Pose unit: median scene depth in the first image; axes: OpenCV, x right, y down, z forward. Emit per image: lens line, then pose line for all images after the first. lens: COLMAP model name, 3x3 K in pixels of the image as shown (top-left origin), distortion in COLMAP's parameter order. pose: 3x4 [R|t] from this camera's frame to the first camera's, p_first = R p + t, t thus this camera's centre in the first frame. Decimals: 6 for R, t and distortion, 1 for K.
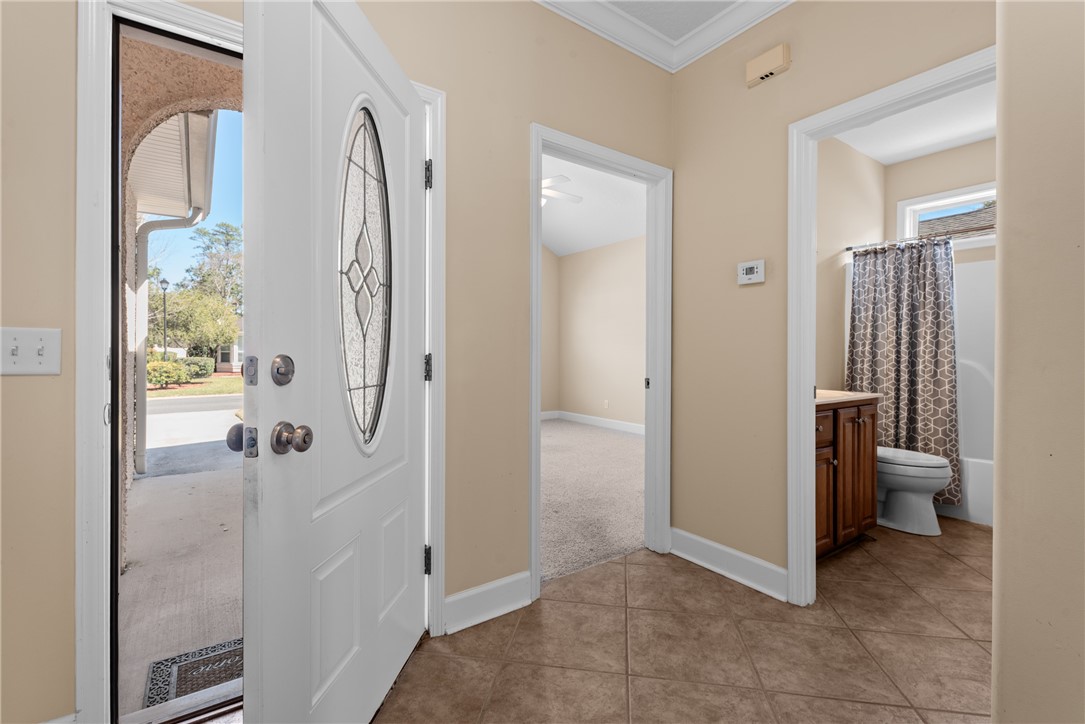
lens RADIAL K [[476.0, 0, 542.0], [0, 476.0, 353.4], [0, 0, 1]] dist [0.002080, -0.000667]
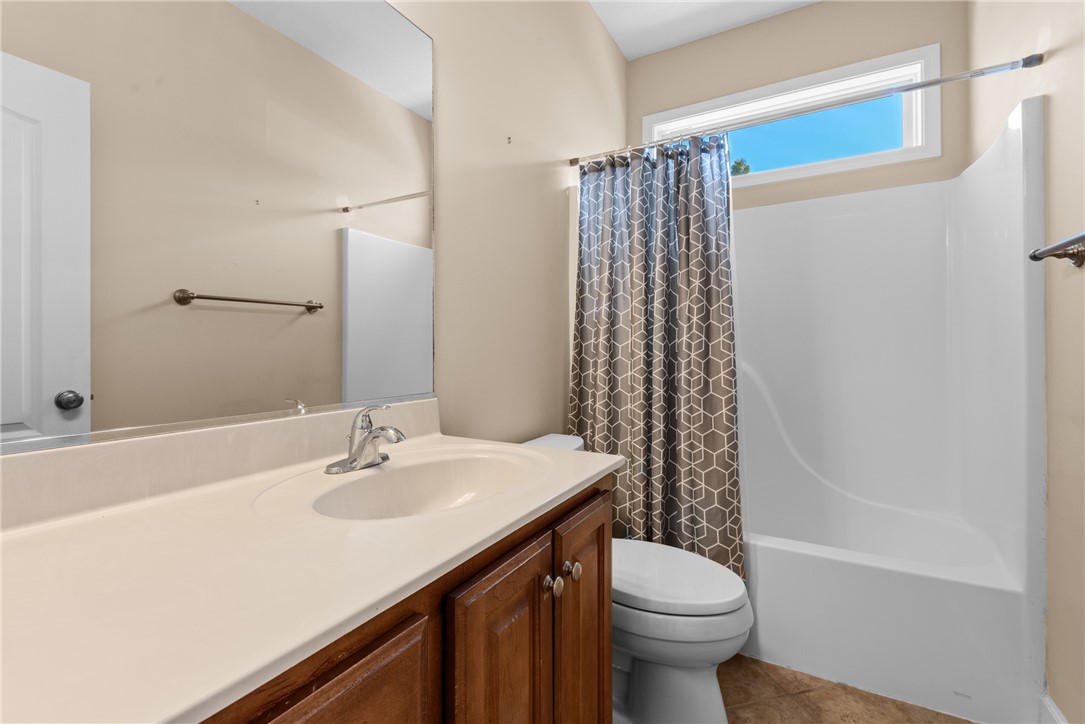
lens RADIAL K [[476.0, 0, 549.7], [0, 476.0, 346.8], [0, 0, 1]] dist [0.002080, -0.000667]
pose [[0.897356, -0.005506, 0.441273, 0.411435], [0.008012, 0.999961, -0.003817, -0.001151], [-0.441235, 0.006961, 0.897365, 0.568737]]
